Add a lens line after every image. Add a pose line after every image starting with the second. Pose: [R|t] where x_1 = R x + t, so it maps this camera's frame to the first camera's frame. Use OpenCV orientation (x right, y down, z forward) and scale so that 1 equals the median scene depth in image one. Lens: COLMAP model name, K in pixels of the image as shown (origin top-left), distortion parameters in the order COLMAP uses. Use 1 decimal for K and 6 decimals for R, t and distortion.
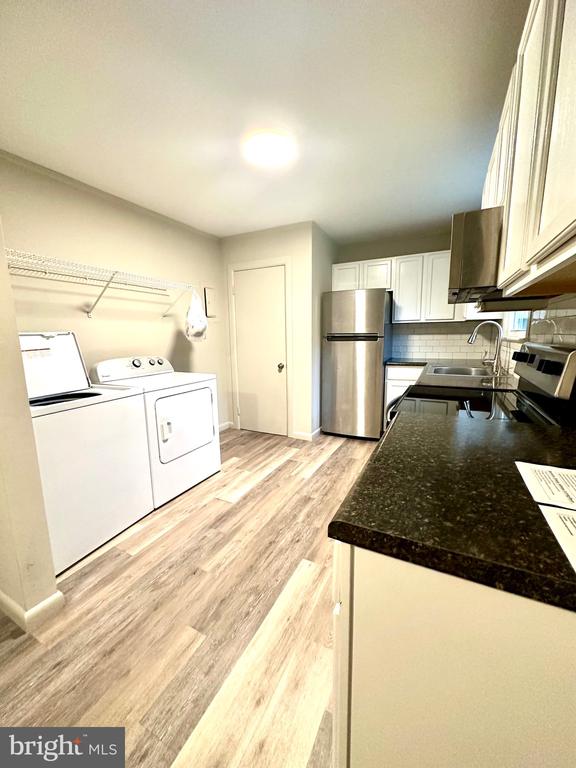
lens RADIAL K [[307.1, 0, 286.6], [0, 307.1, 384.5], [0, 0, 1]] dist [-0.001476, -0.000342]
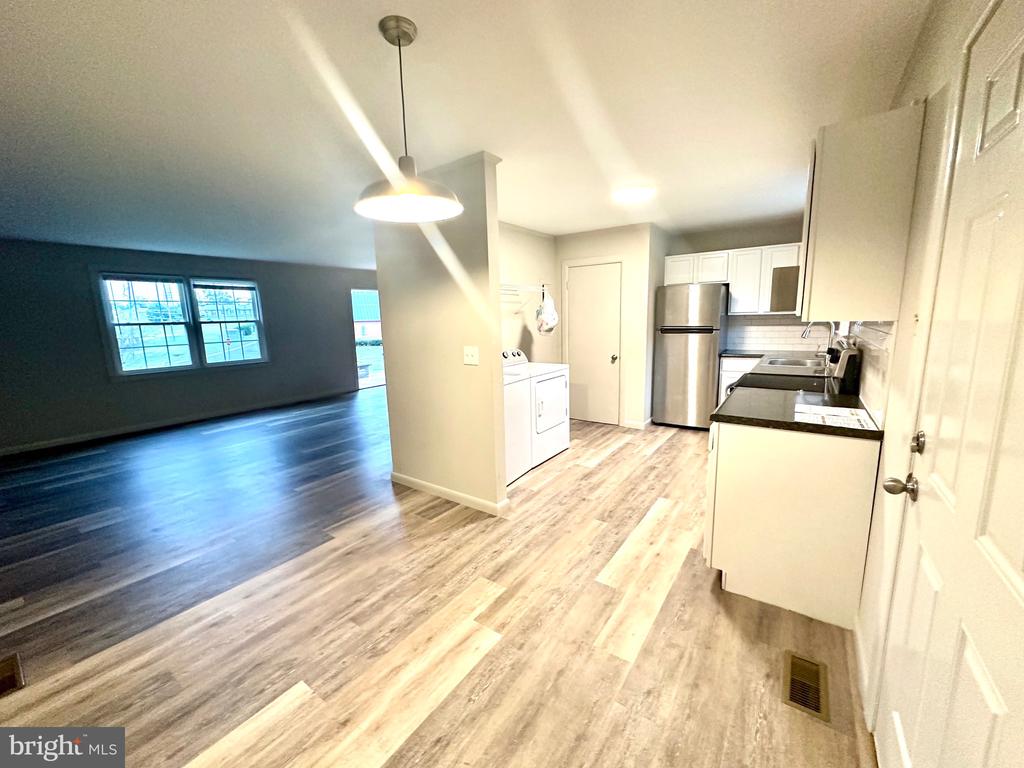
lens RADIAL K [[409.4, 0, 512.8], [0, 409.4, 385.3], [0, 0, 1]] dist [-0.001476, -0.000342]
pose [[0.990173, 0.011815, -0.139350, -0.224074], [-0.010755, 0.999907, 0.008362, 0.035998], [0.139436, -0.006781, 0.990208, -0.582937]]
